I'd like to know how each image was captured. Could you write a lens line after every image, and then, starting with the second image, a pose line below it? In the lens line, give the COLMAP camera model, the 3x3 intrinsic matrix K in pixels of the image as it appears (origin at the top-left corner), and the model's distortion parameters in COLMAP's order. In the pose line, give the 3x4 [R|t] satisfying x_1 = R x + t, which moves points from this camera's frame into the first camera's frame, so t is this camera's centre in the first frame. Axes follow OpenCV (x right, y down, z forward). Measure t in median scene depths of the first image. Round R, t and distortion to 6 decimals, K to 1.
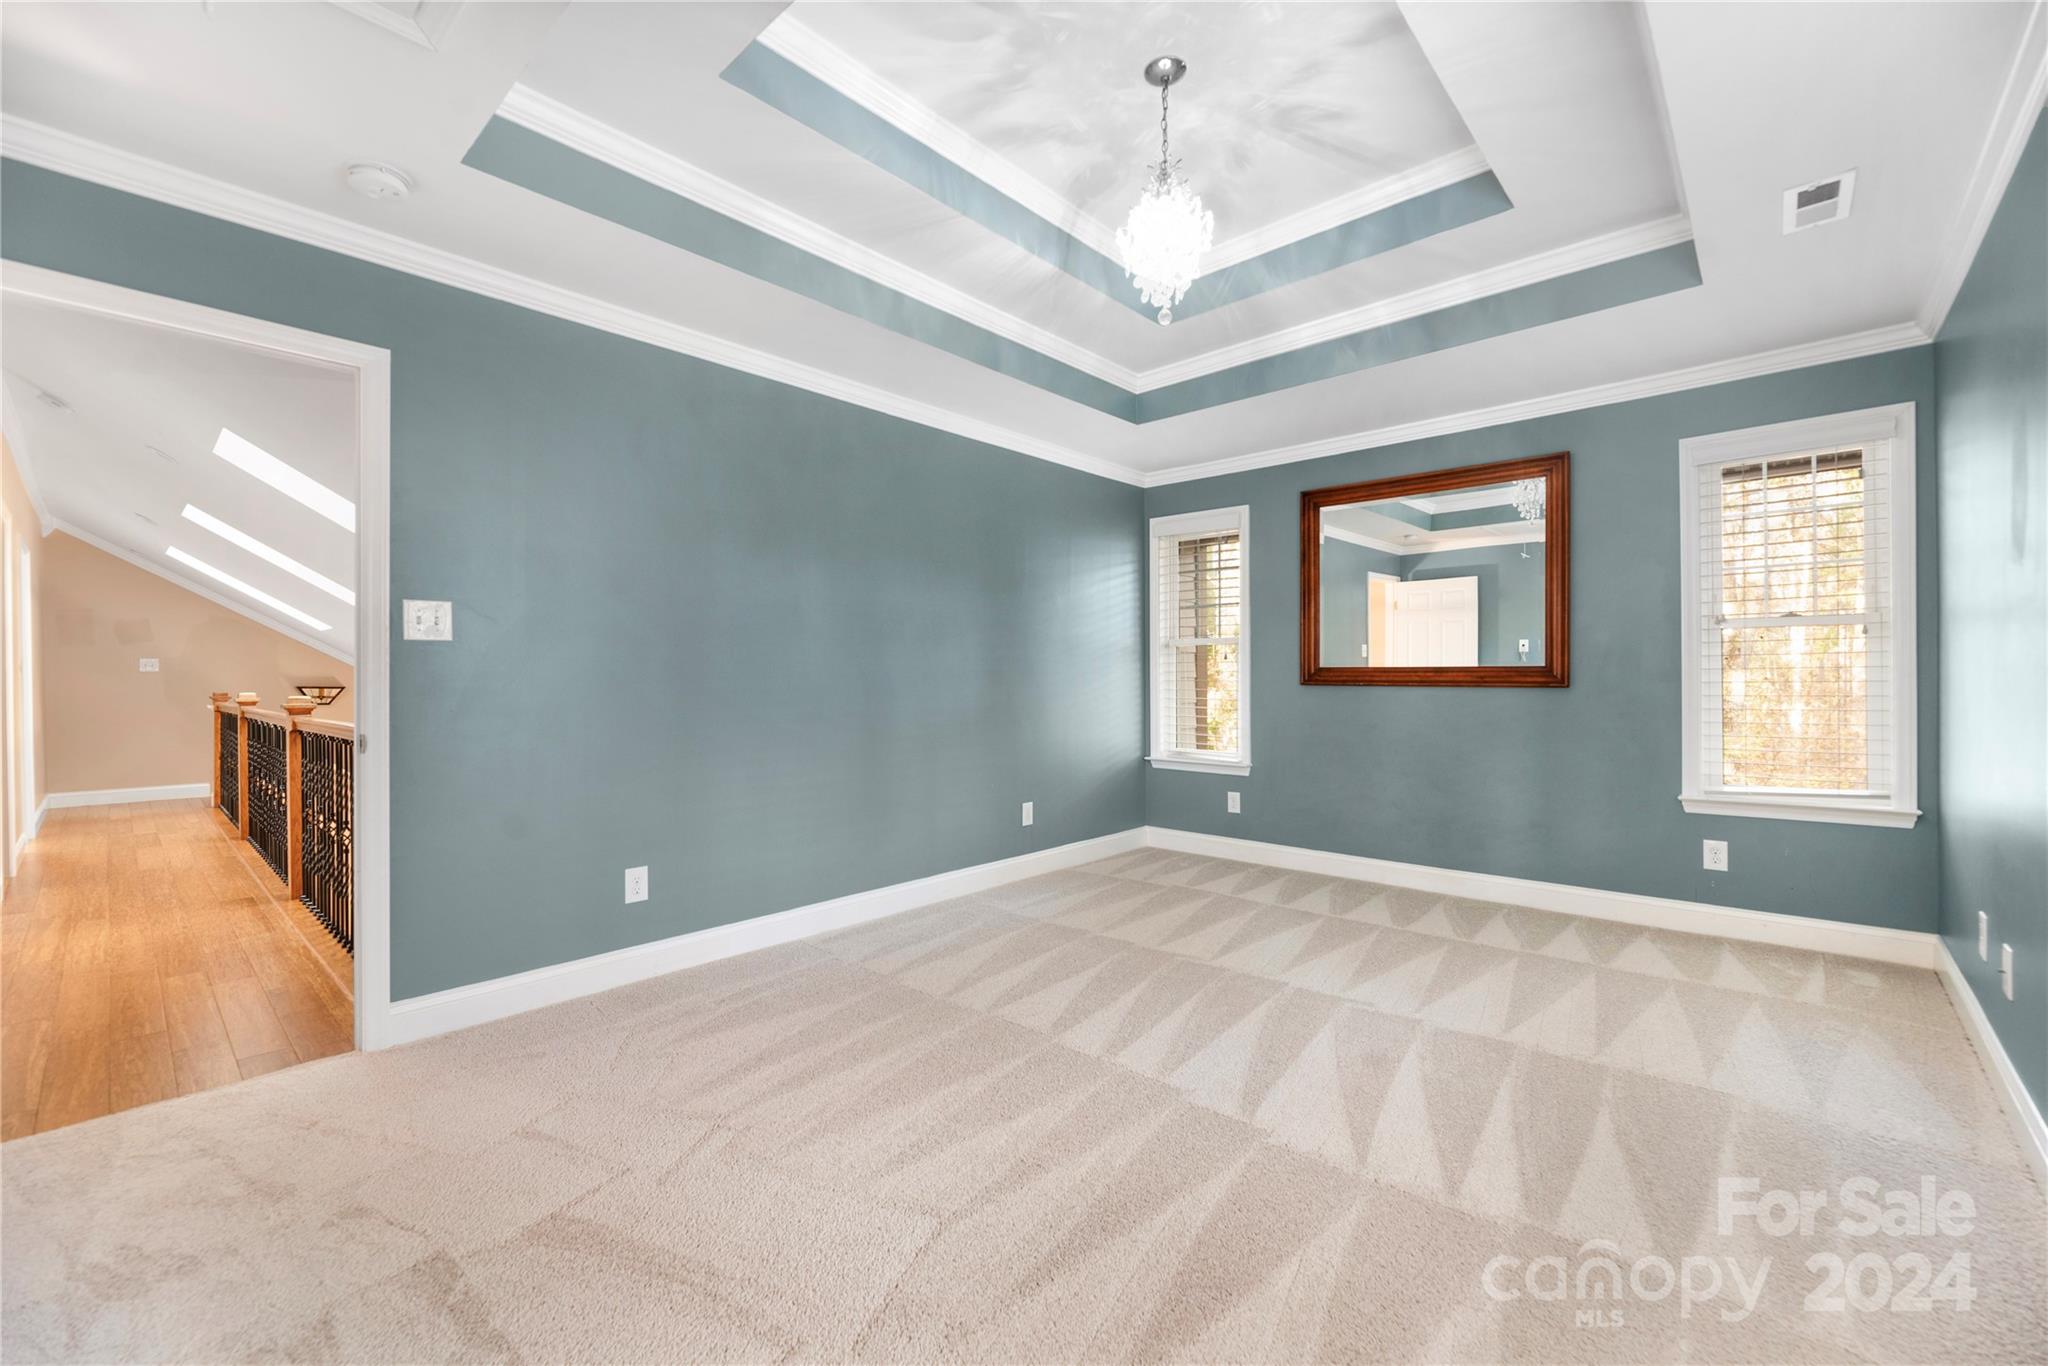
lens RADIAL K [[832.2, 0, 1038.7], [0, 832.2, 677.4], [0, 0, 1]] dist [0.000046, 0.000029]
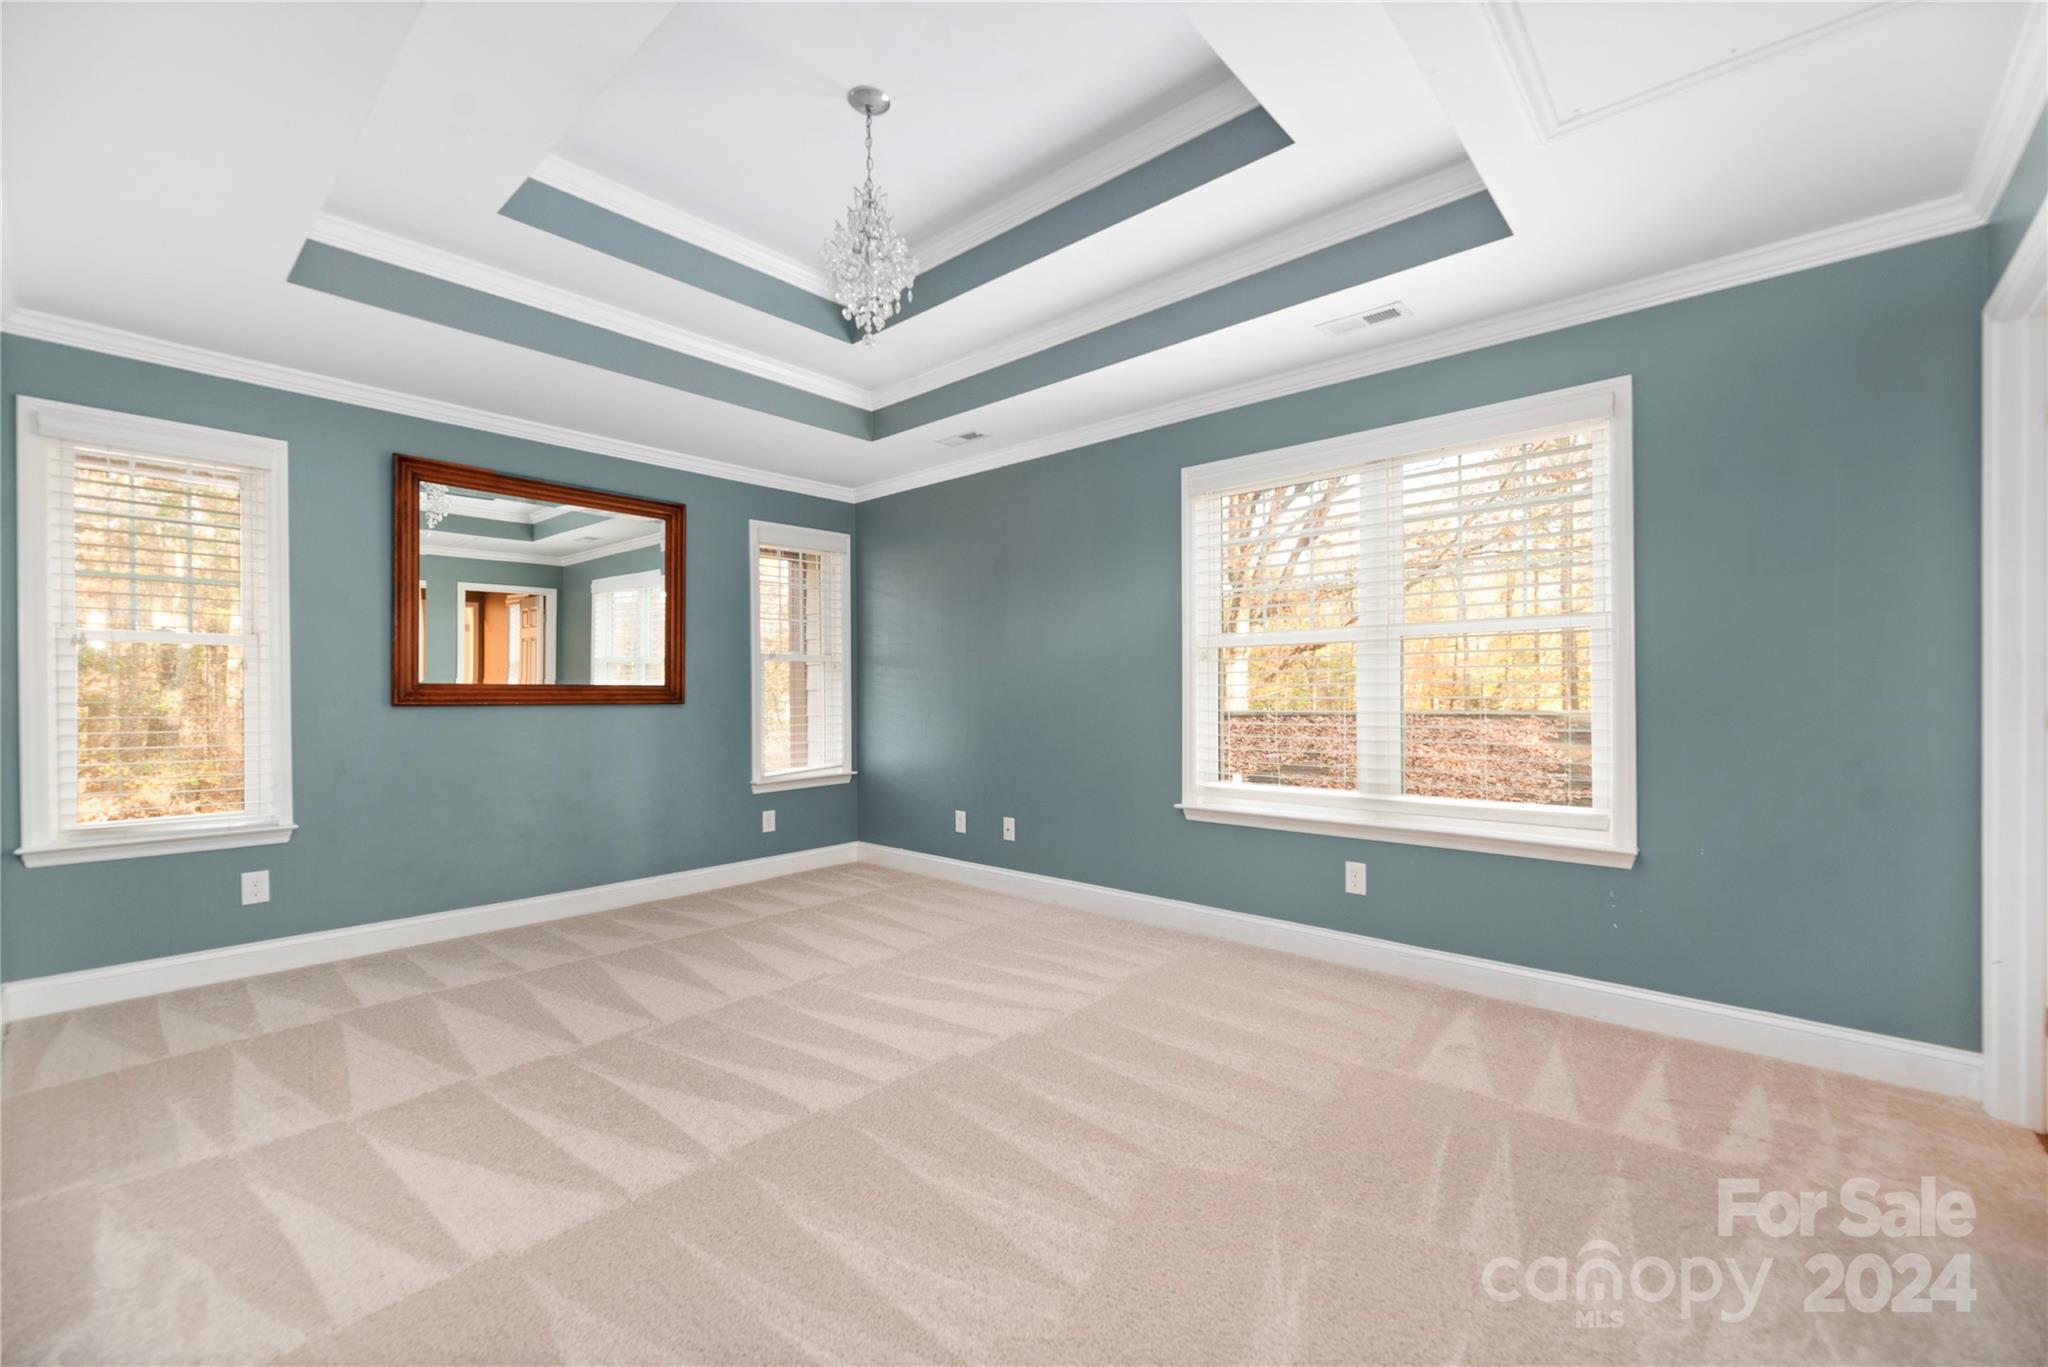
lens RADIAL K [[826.3, 0, 1049.1], [0, 826.3, 695.2], [0, 0, 1]] dist [0.000370, 0.000145]
pose [[-0.013873, -0.000996, 0.999903, -0.597669], [0.001860, 0.999998, 0.001022, -0.000801], [-0.999902, 0.001874, -0.013871, 0.543826]]
